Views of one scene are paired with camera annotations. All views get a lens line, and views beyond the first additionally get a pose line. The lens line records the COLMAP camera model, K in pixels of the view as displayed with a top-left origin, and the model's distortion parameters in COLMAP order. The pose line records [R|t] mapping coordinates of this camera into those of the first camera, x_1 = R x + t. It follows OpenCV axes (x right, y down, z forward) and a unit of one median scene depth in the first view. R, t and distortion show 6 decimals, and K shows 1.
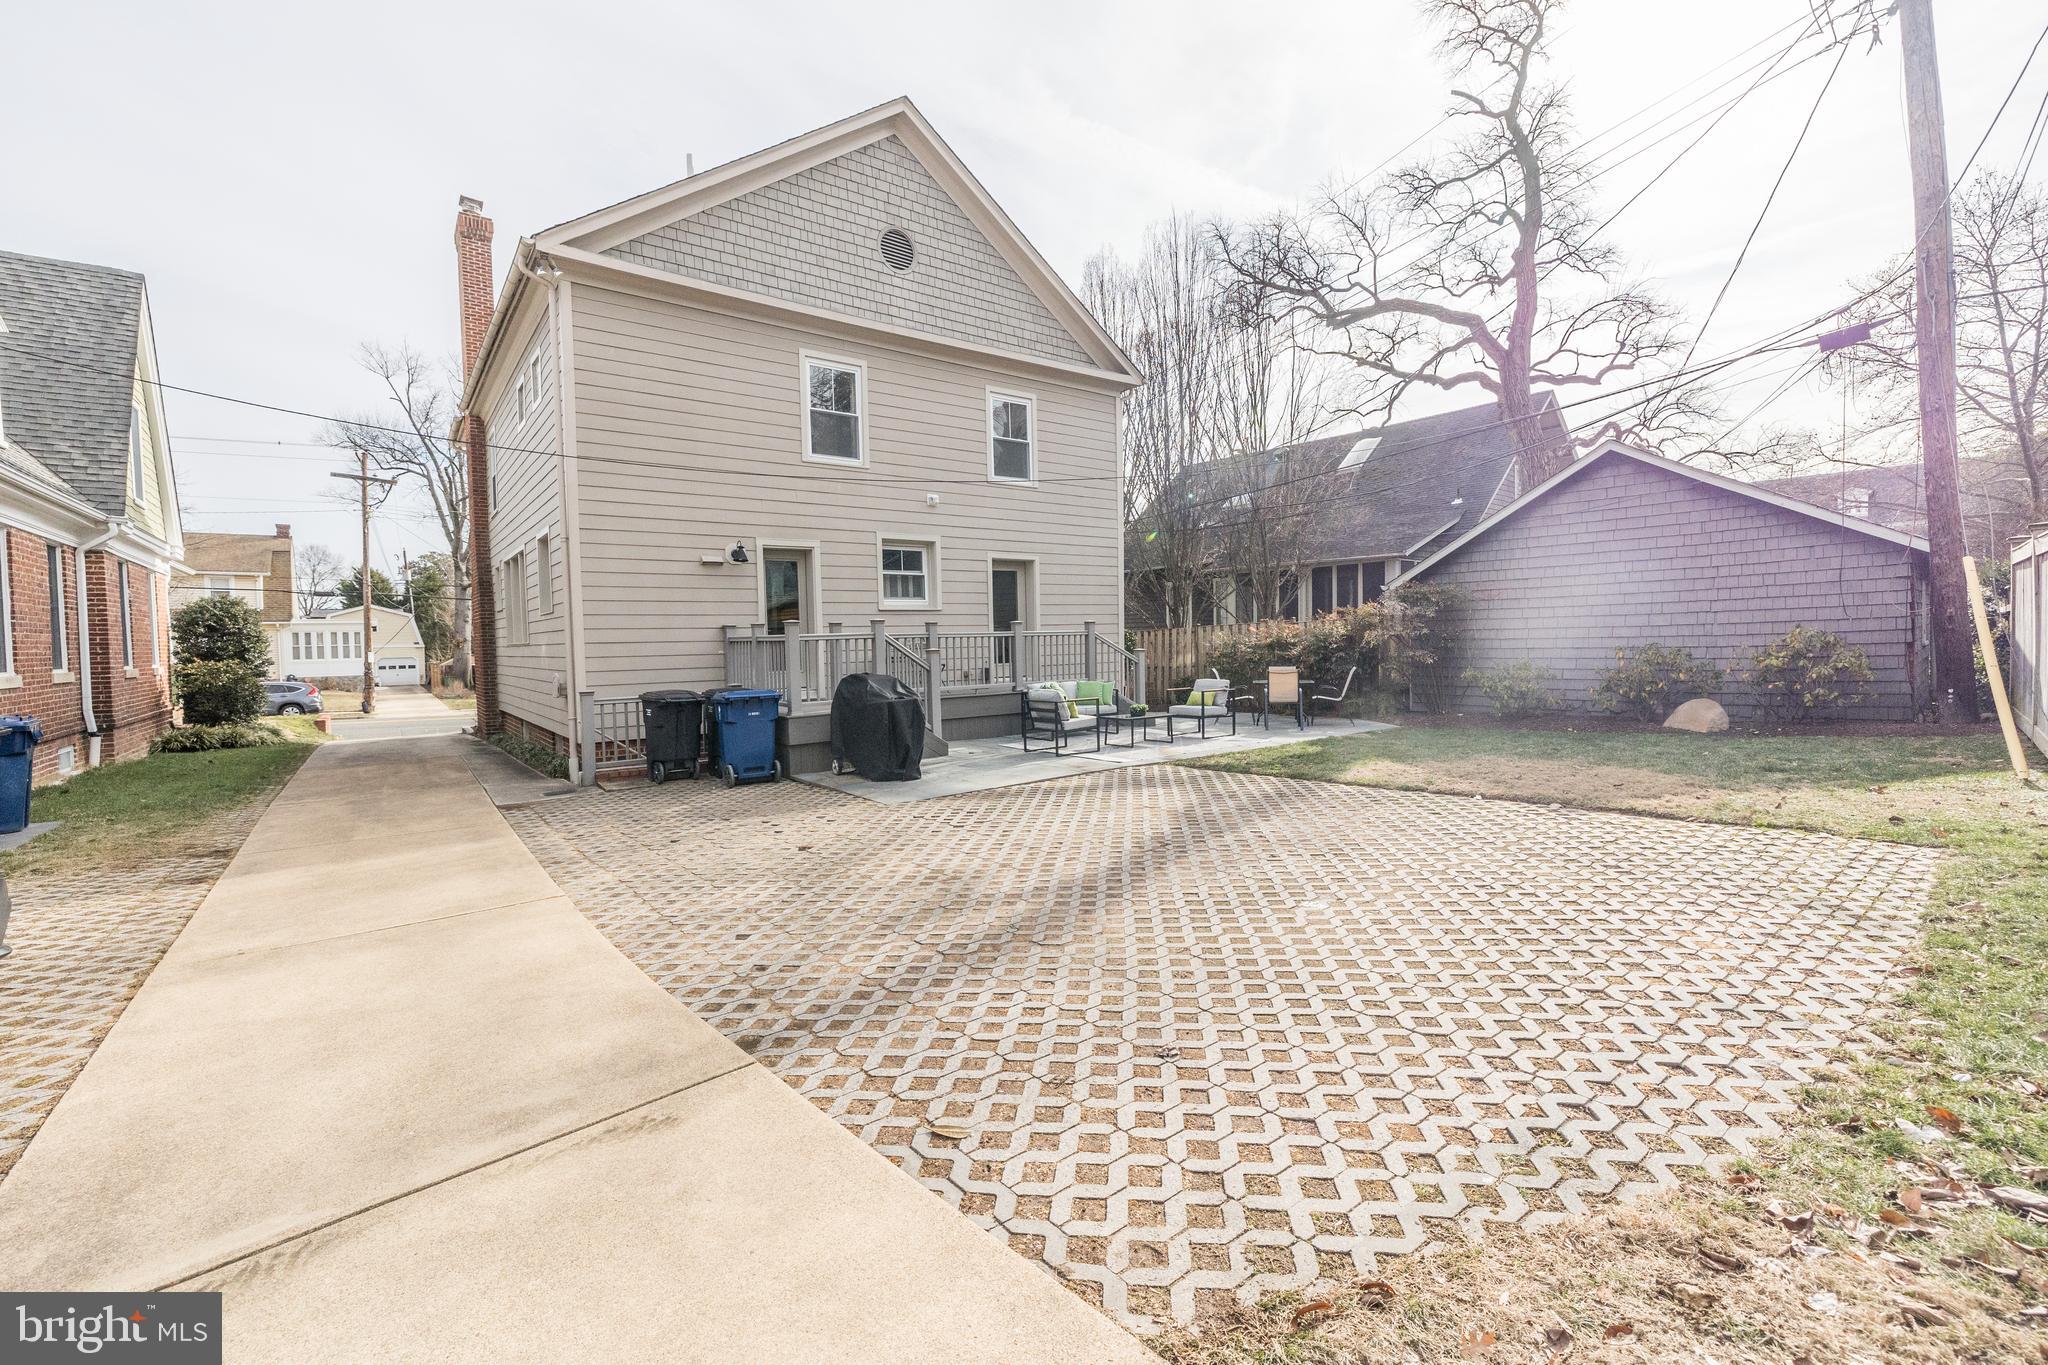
lens RADIAL K [[861.9, 0, 1022.8], [0, 861.9, 673.7], [0, 0, 1]] dist [0.000320, -0.000106]
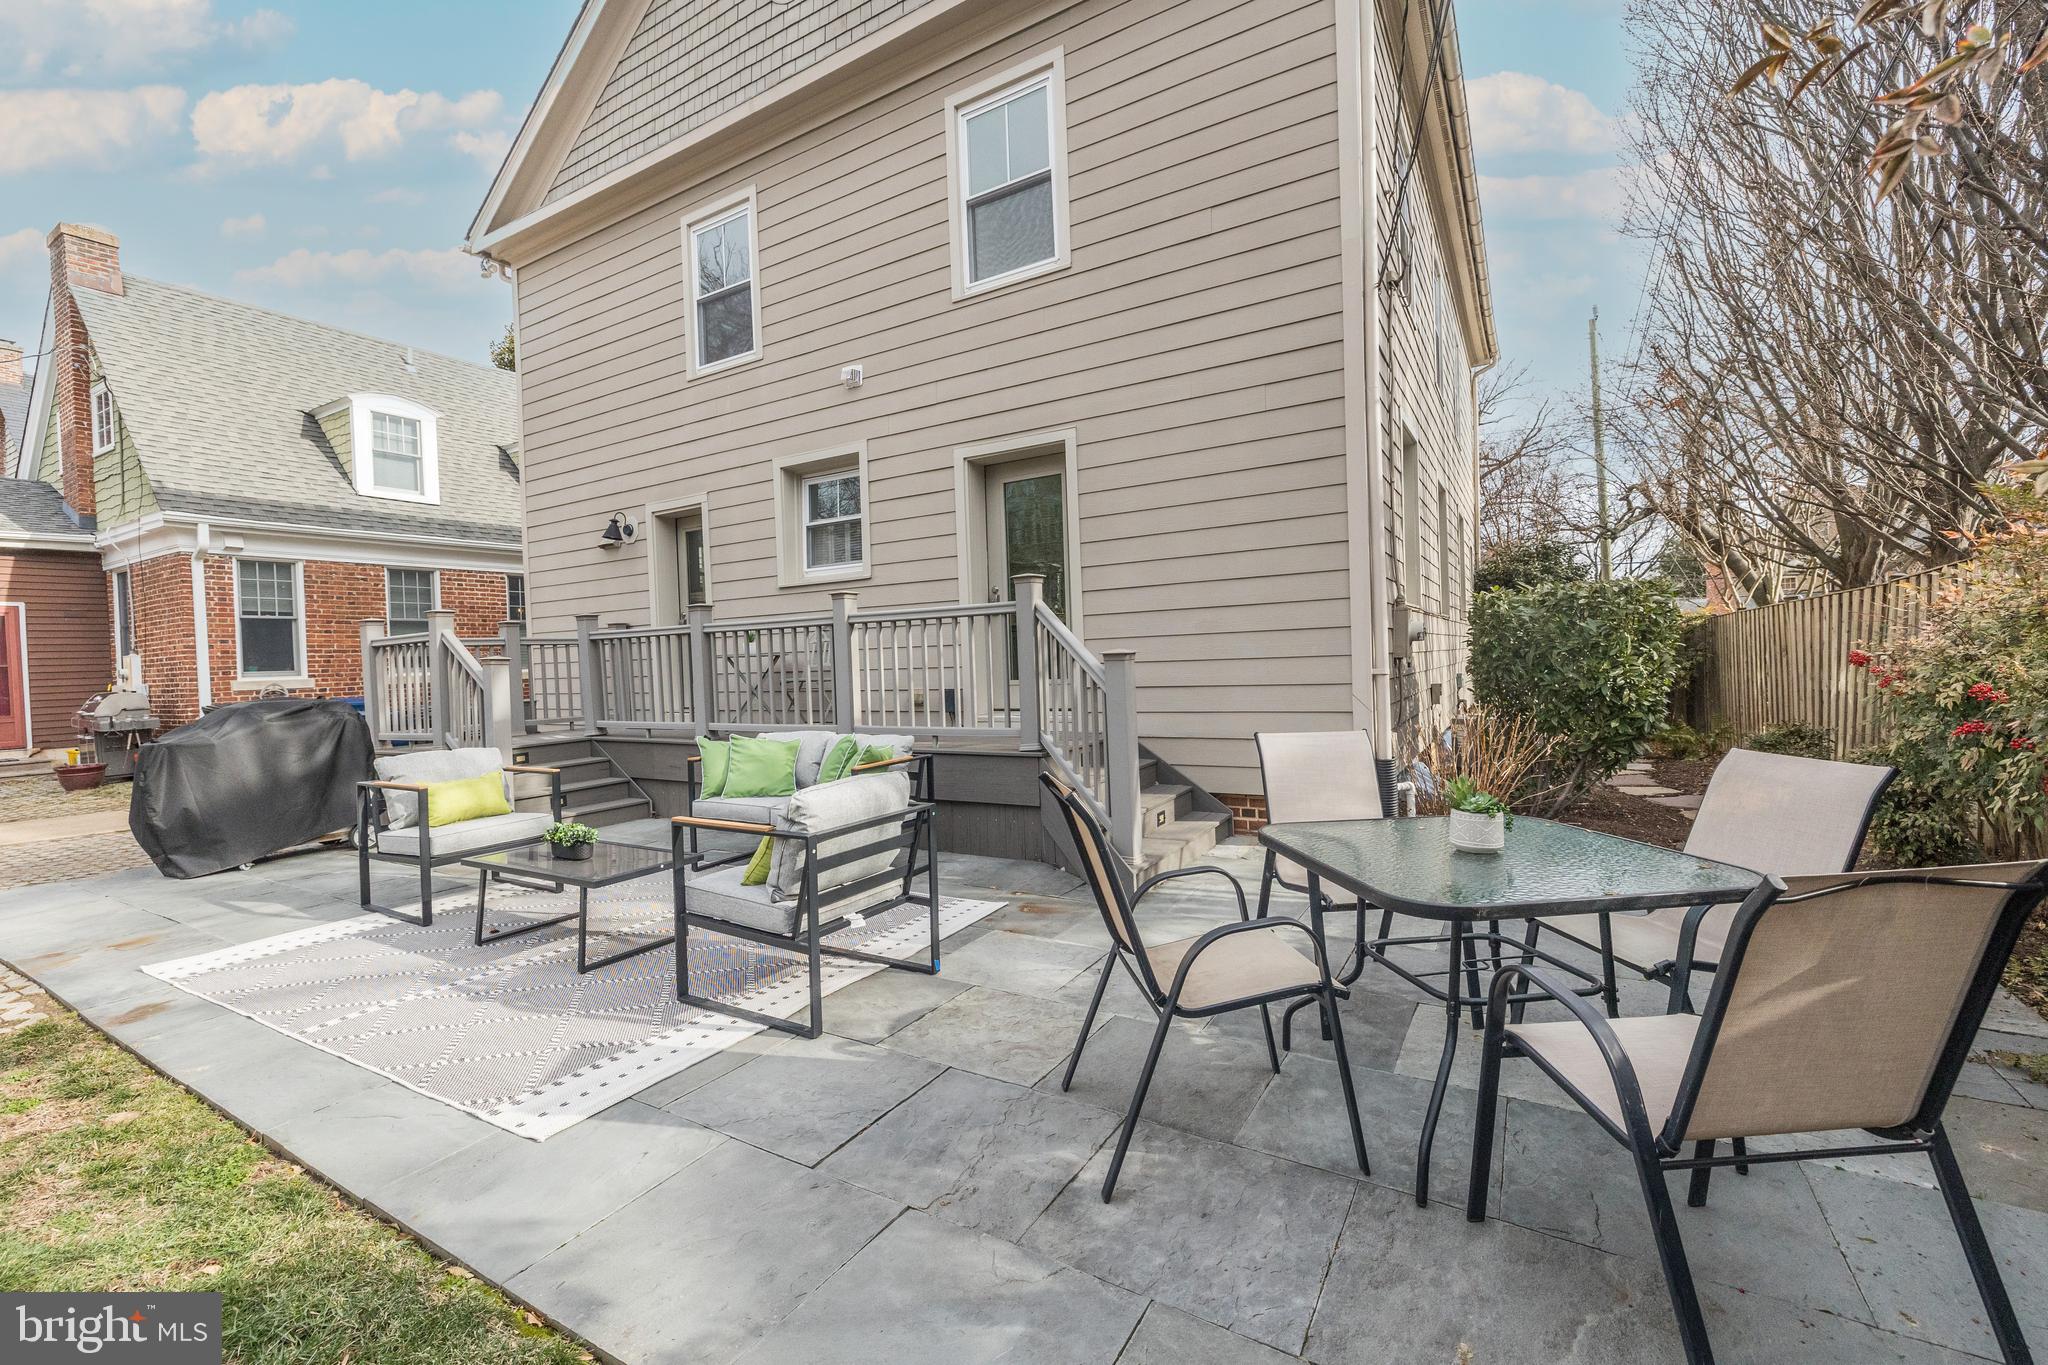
lens RADIAL K [[861.9, 0, 1022.8], [0, 861.9, 673.7], [0, 0, 1]] dist [0.000320, -0.000106]
pose [[0.365101, 0.019401, -0.930766, 0.483810], [-0.013951, 0.999785, 0.015368, -0.026819], [0.930863, 0.007374, 0.365293, 0.985730]]
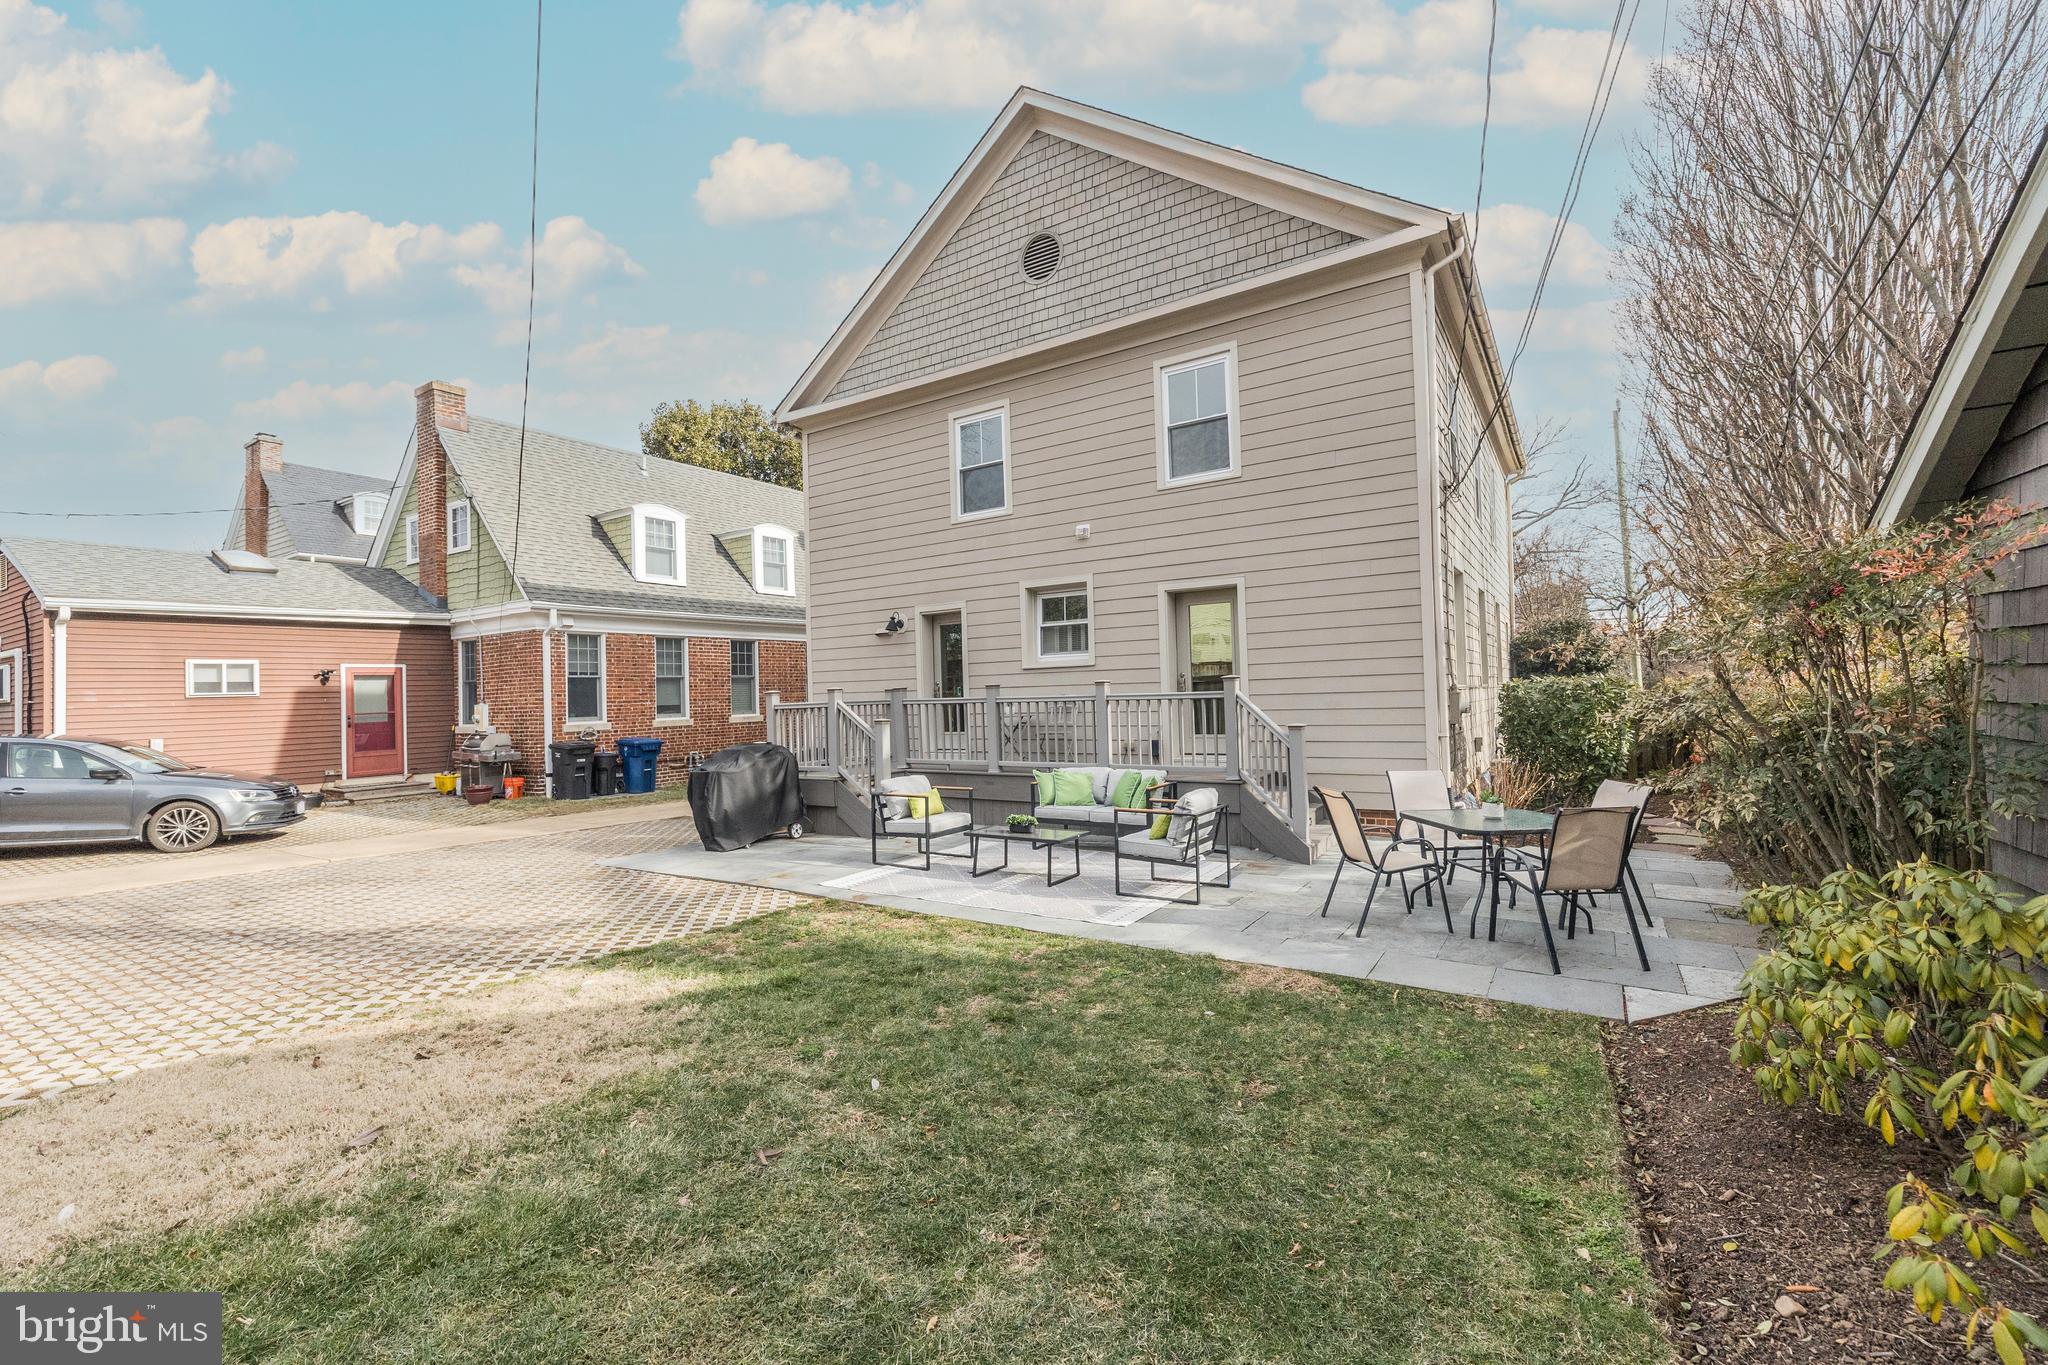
lens RADIAL K [[871.2, 0, 1023.8], [0, 871.2, 677.1], [0, 0, 1]] dist [0.001396, 0.000048]
pose [[0.331338, -0.012074, -0.943435, 0.715743], [-0.020276, 0.999596, -0.019913, -0.049978], [0.943294, 0.025727, 0.330959, 0.740113]]
